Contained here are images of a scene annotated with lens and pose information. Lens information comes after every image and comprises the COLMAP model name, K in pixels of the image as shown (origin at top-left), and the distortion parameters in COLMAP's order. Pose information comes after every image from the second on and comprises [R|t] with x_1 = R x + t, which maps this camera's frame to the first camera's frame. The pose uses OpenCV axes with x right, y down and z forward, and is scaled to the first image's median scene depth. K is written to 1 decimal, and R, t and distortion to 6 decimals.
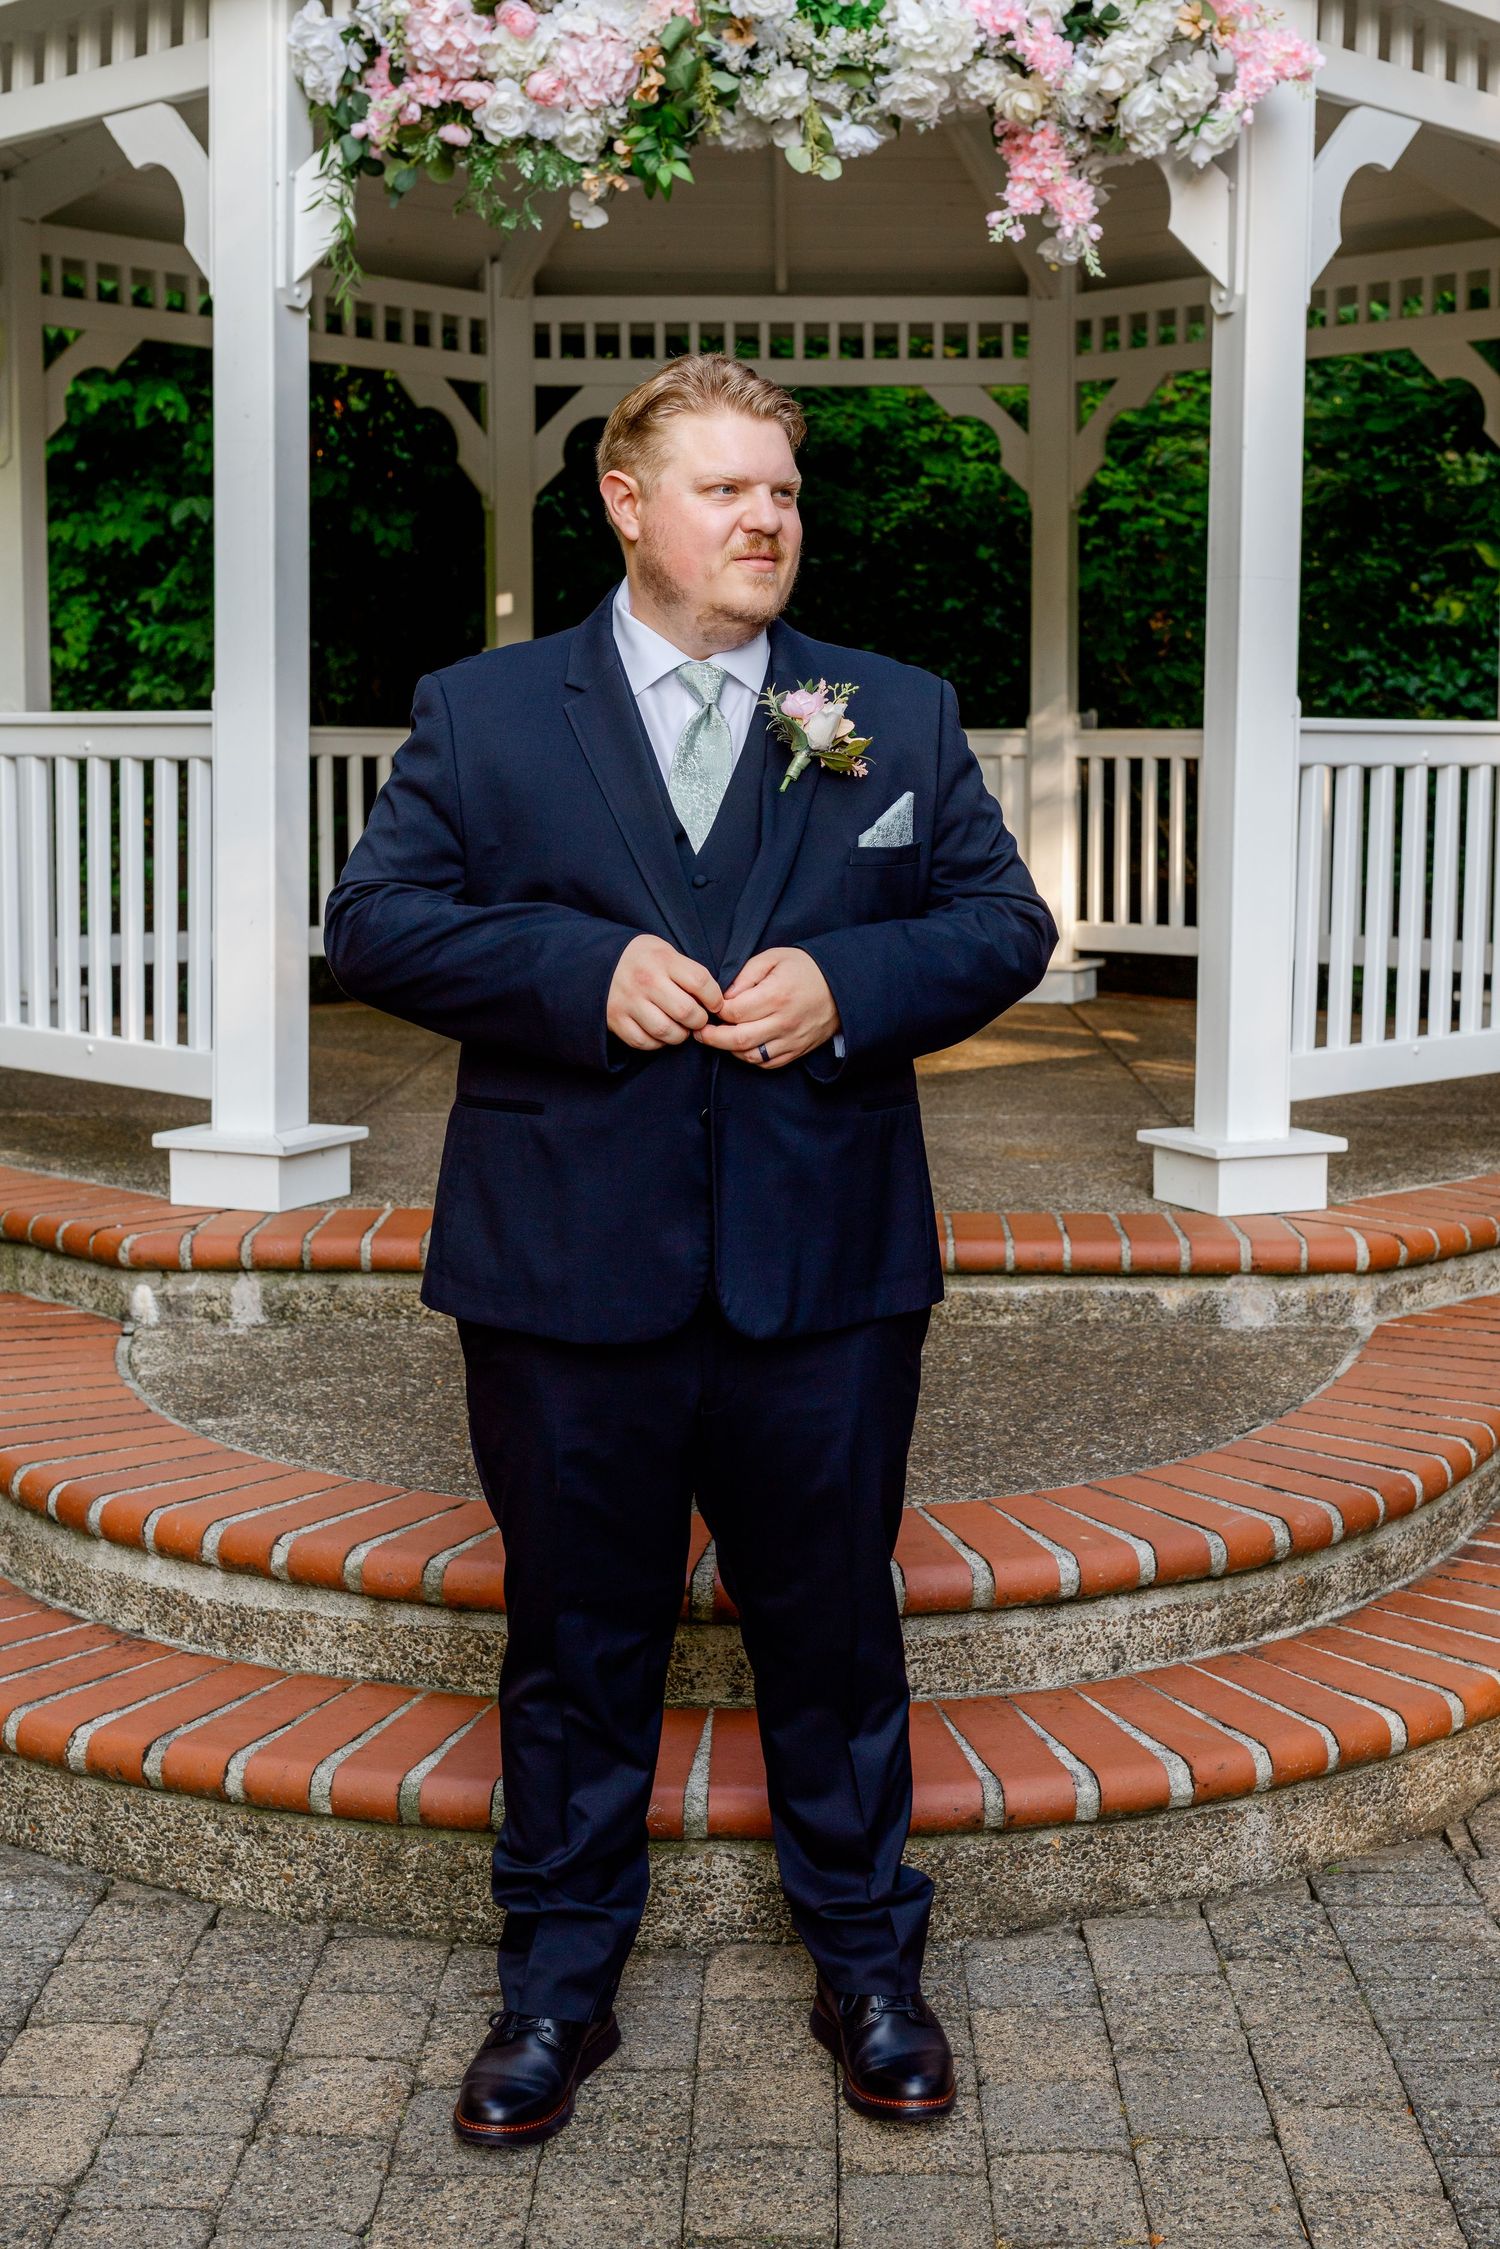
lens RADIAL K [[2883.7, 0, 881.0], [0, 2883.7, 1018.9], [0, 0, 1]] dist [0.001372, -0.004582]
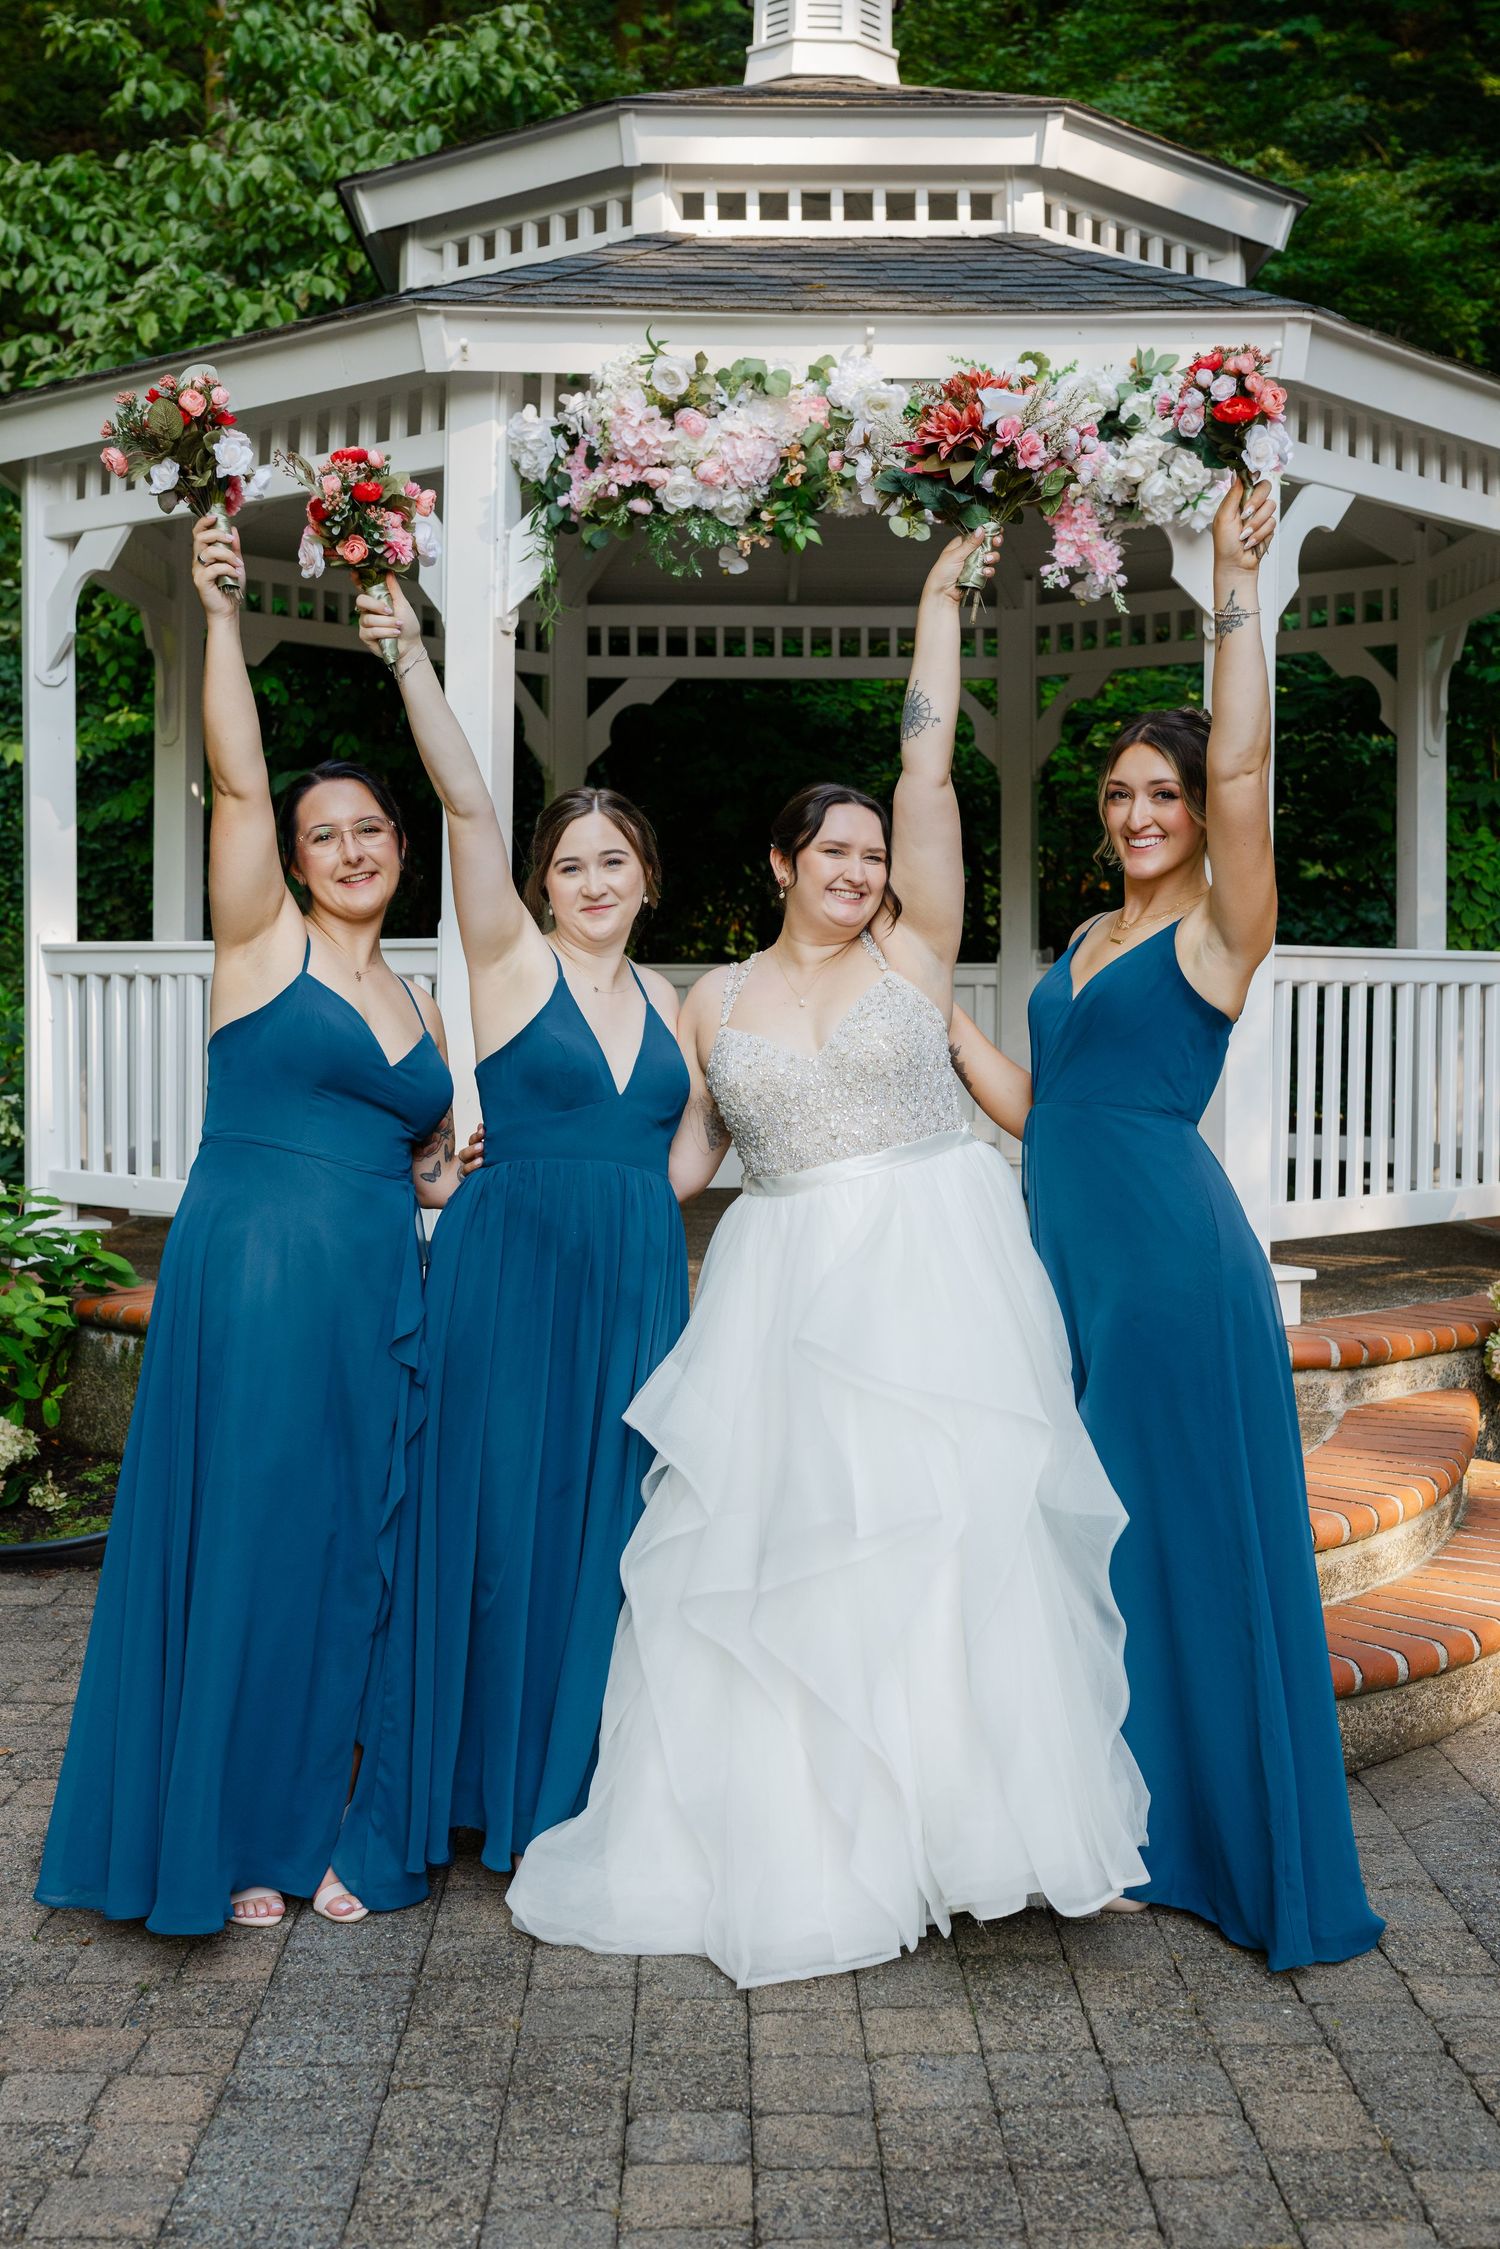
lens RADIAL K [[2745.4, 0, 817.7], [0, 2745.4, 1010.7], [0, 0, 1]] dist [-0.001115, 0.001356]
pose [[0.999689, 0.000985, 0.024916, -0.096638], [0.001214, 0.996110, -0.088107, 0.036013], [-0.024906, 0.088109, 0.995799, -0.238364]]
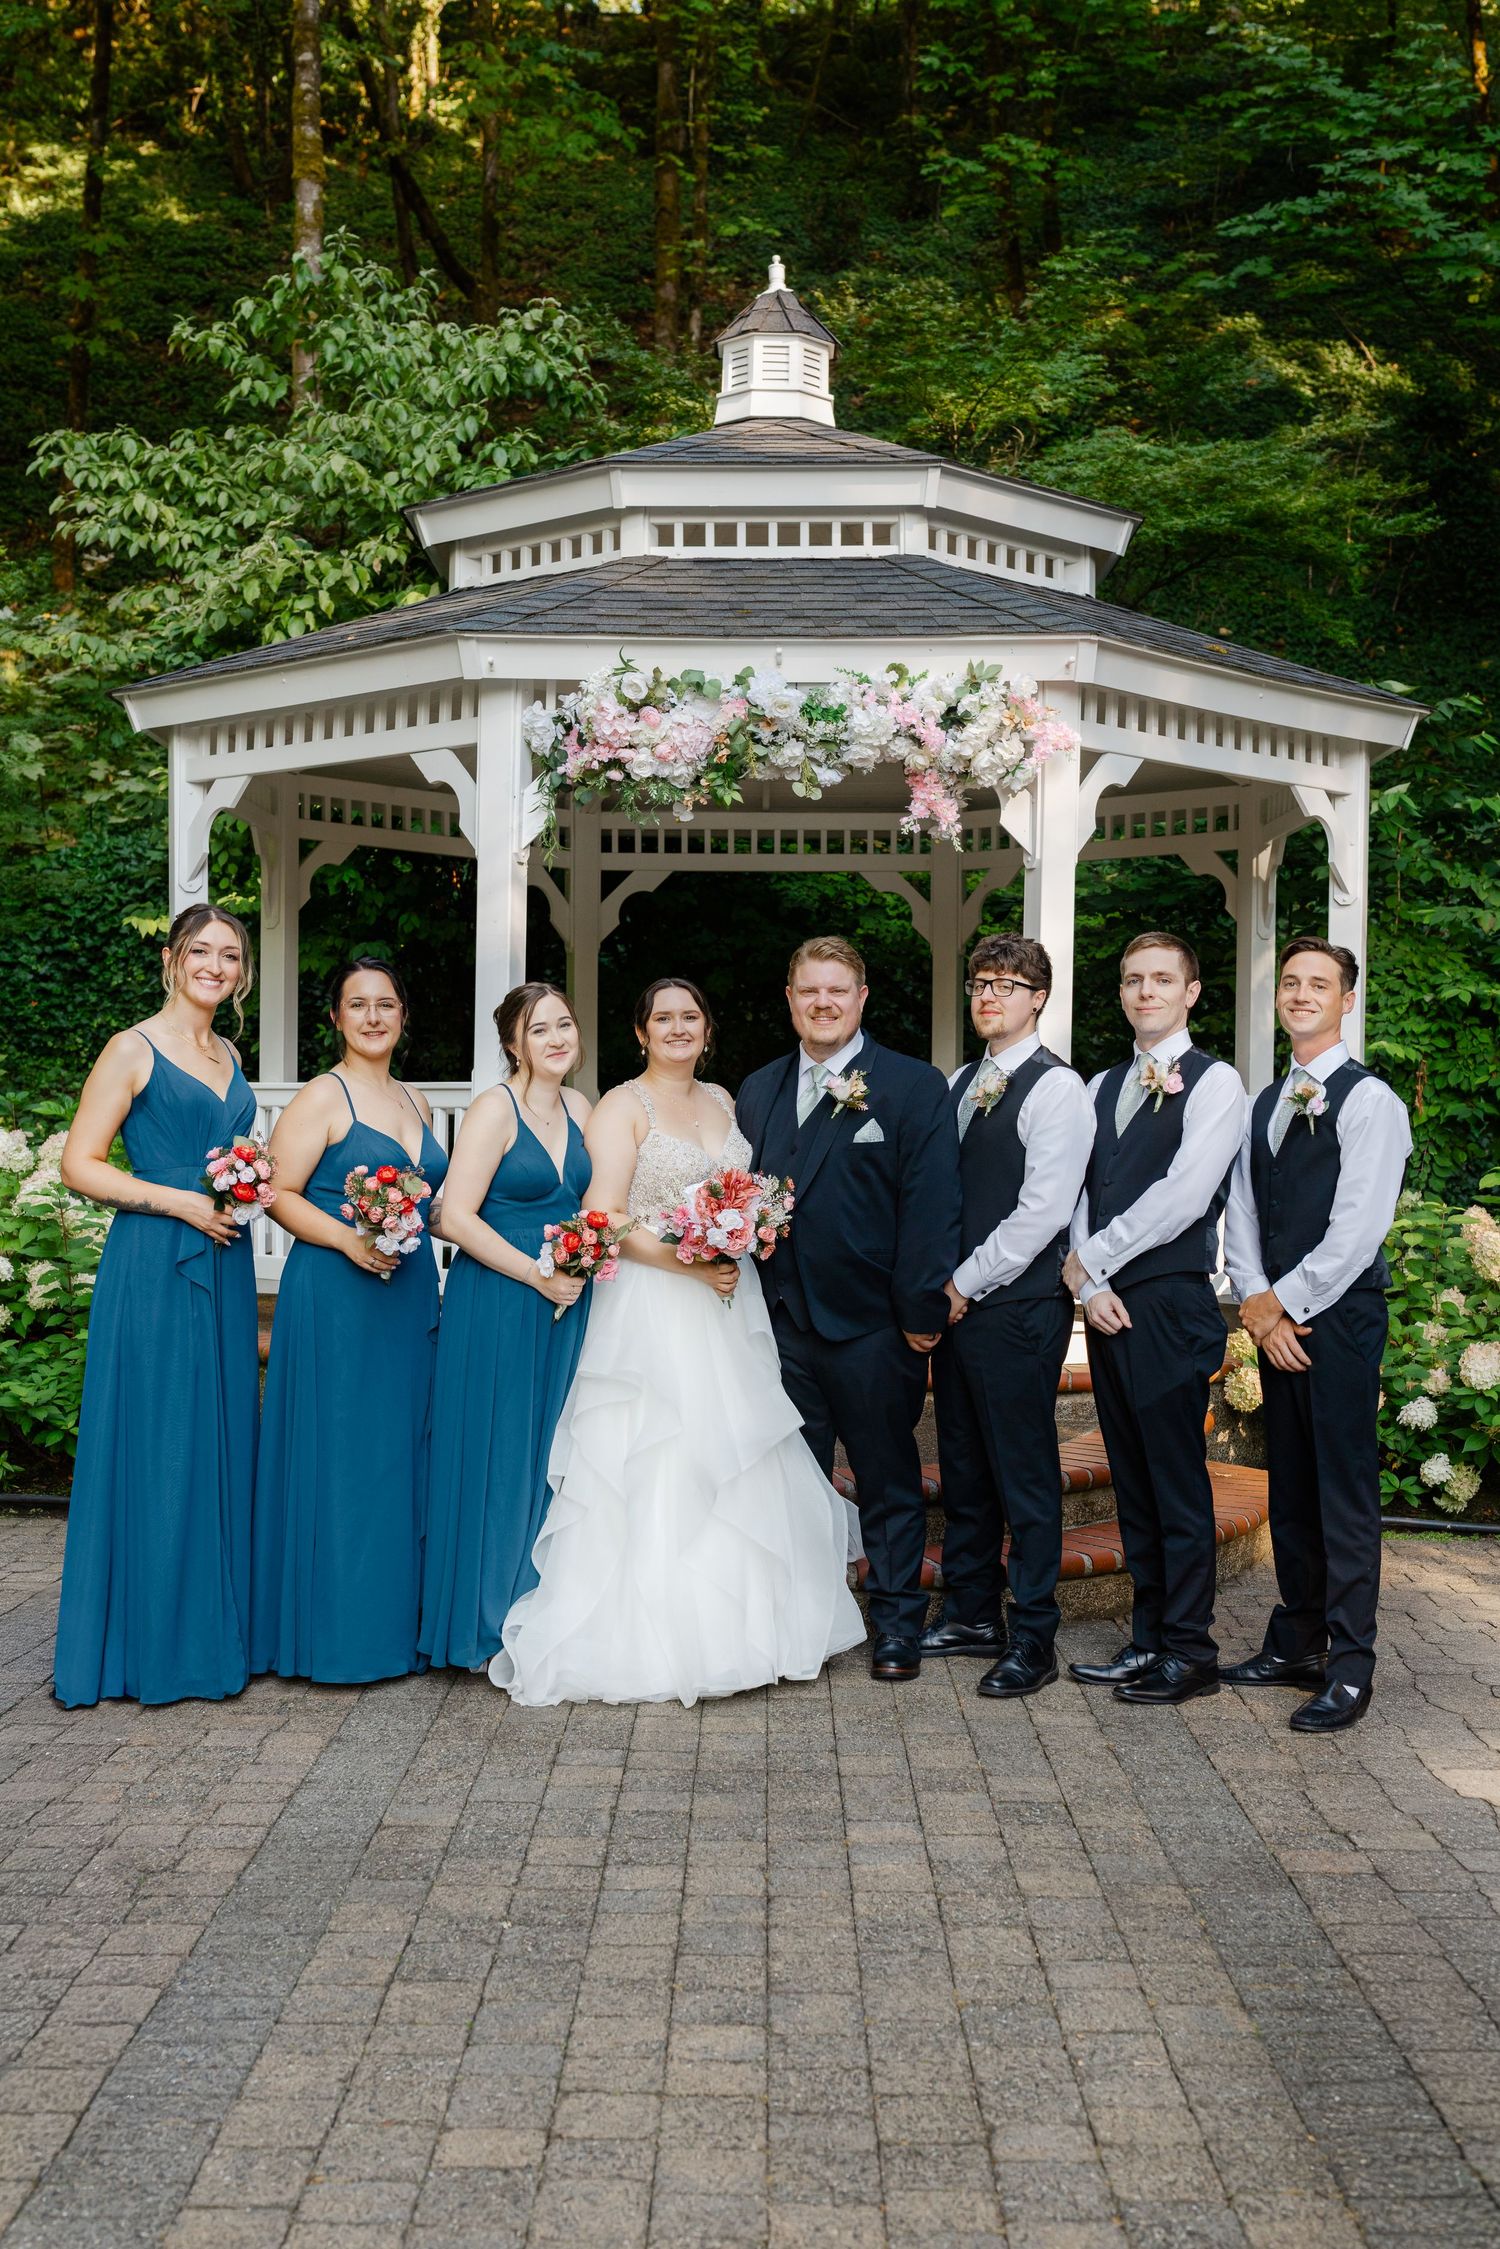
lens RADIAL K [[2716.0, 0, 743.9], [0, 2716.0, 1213.4], [0, 0, 1]] dist [0.000311, -0.002123]
pose [[0.999698, 0.007929, -0.023275, -0.021013], [-0.009381, 0.997973, -0.062946, 0.085719], [0.022729, 0.063146, 0.997745, -0.729420]]
